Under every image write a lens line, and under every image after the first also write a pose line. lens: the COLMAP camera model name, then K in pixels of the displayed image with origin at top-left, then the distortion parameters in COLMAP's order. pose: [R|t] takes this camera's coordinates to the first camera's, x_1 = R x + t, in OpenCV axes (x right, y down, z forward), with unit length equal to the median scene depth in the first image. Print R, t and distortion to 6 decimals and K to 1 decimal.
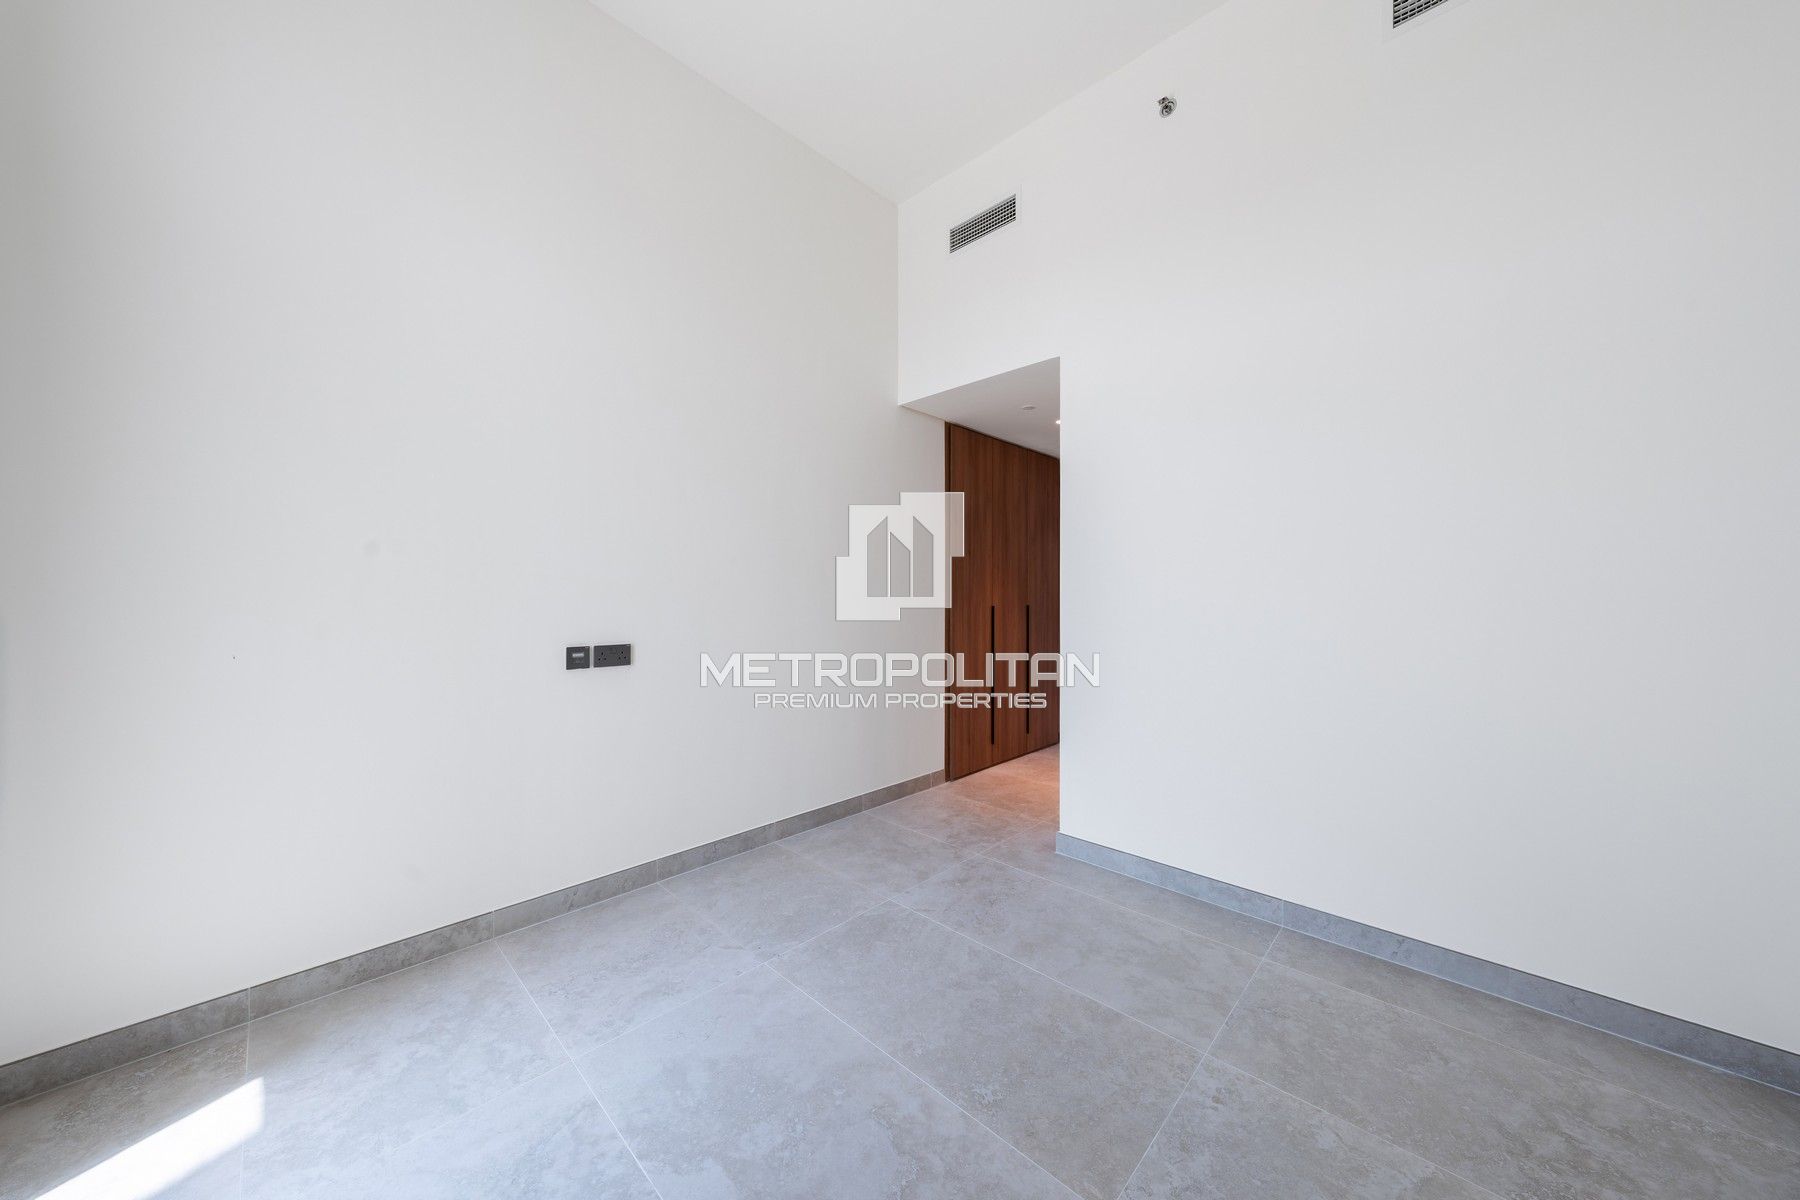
lens RADIAL K [[606.1, 0, 895.6], [0, 606.1, 590.8], [0, 0, 1]] dist [-0.005474, -0.000001]
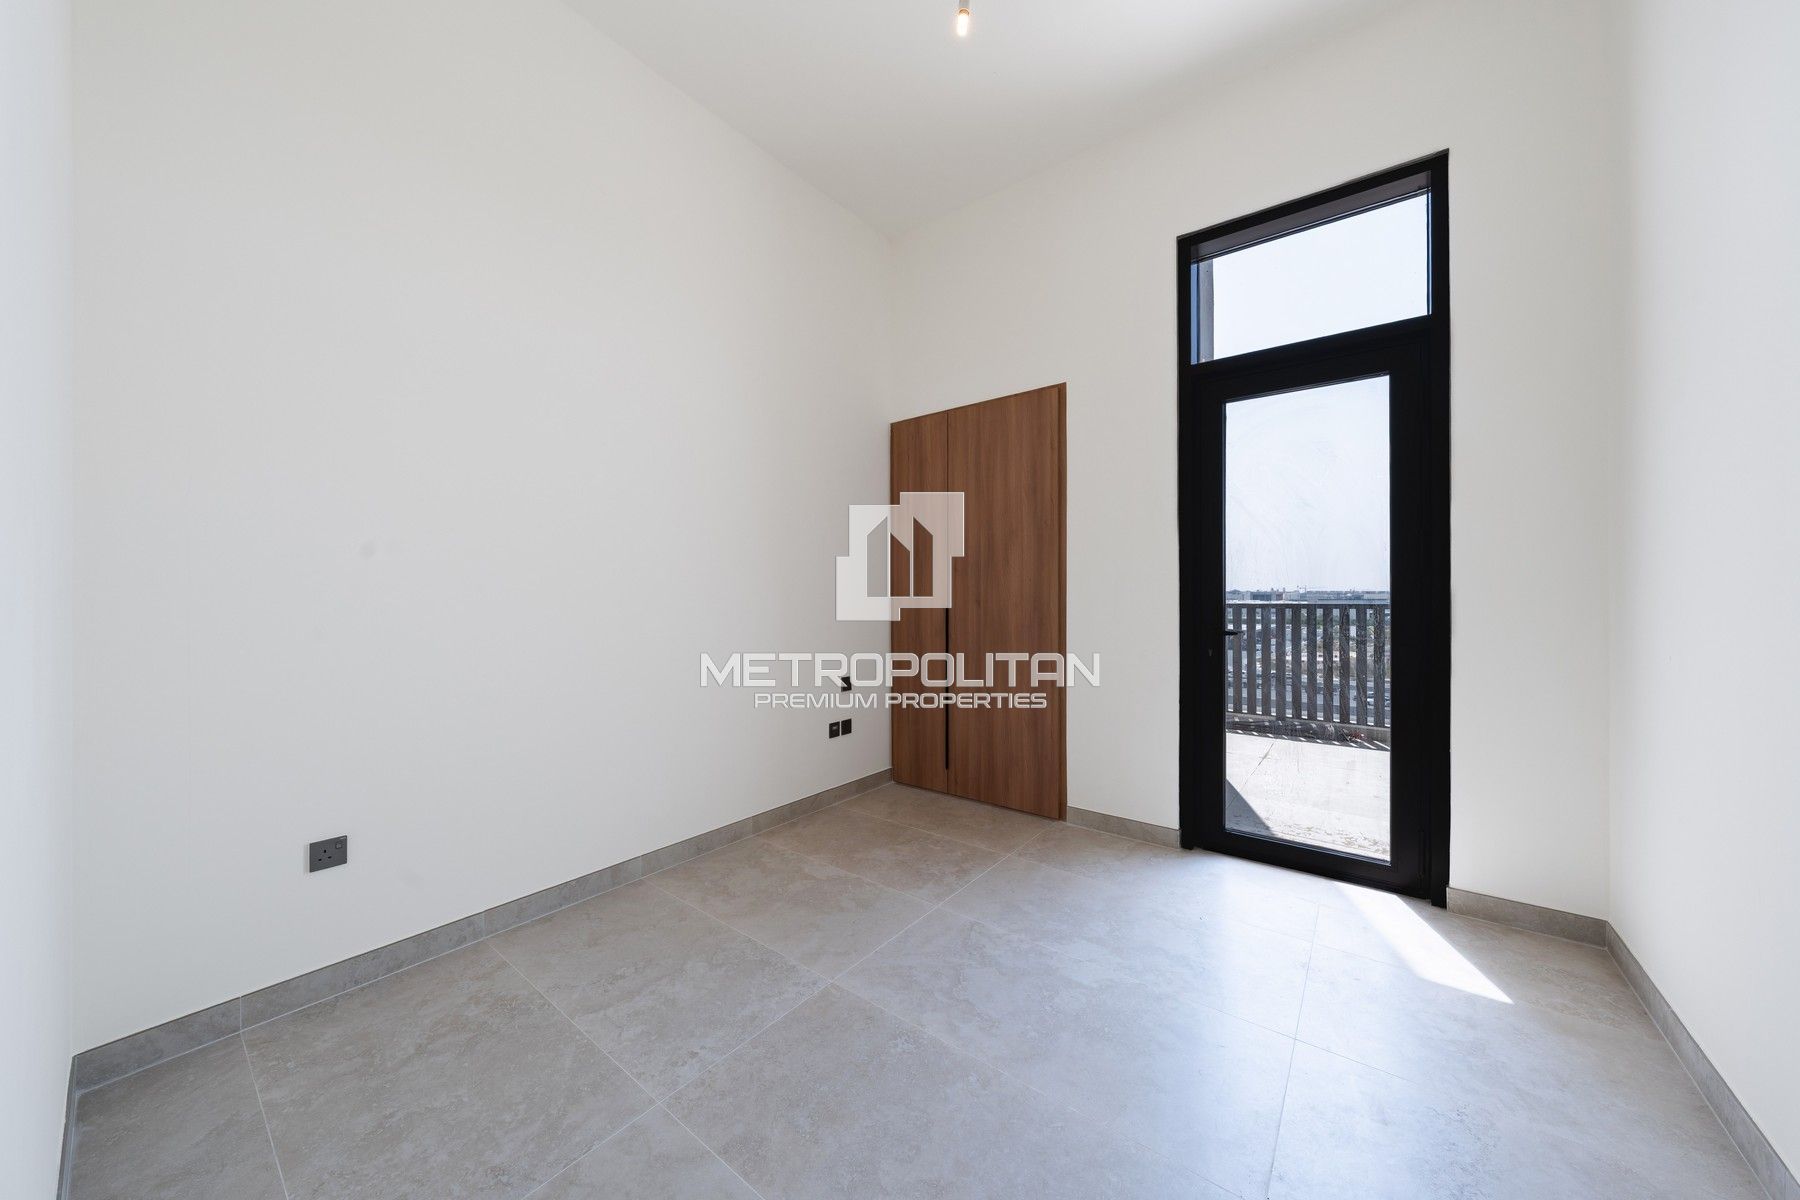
lens RADIAL K [[609.0, 0, 900.0], [0, 609.0, 600.0], [0, 0, 1]] dist [-0.011848, -0.000023]
pose [[-0.993868, 0.000590, -0.110573, 0.285081], [0.001256, 0.999982, -0.005945, 0.024338], [0.110567, -0.006047, -0.993850, 2.162729]]
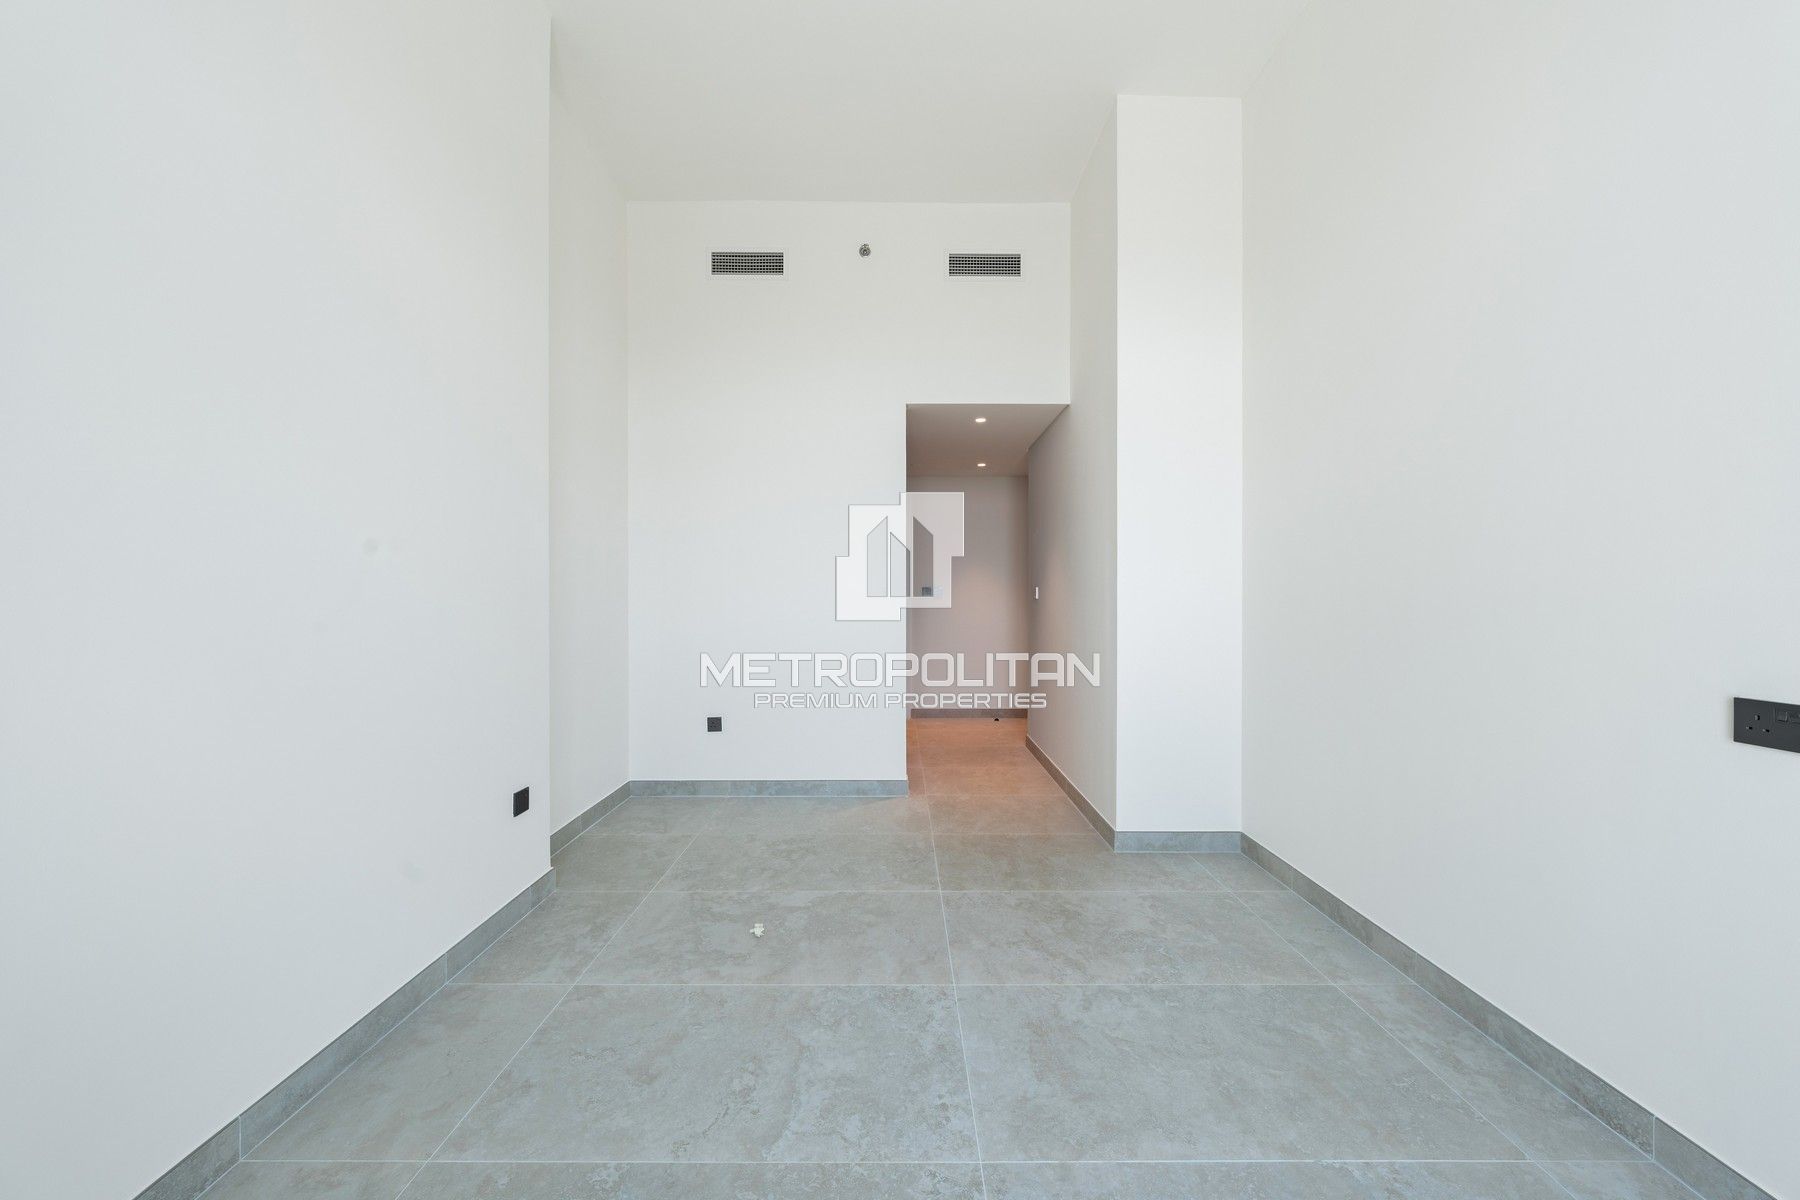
lens RADIAL K [[606.1, 0, 895.6], [0, 606.1, 590.8], [0, 0, 1]] dist [-0.005474, -0.000001]
pose [[-0.719153, -0.006109, -0.694825, 0.699223], [0.005617, 0.999878, -0.014605, 0.025065], [0.694829, -0.014406, -0.719031, 2.253996]]
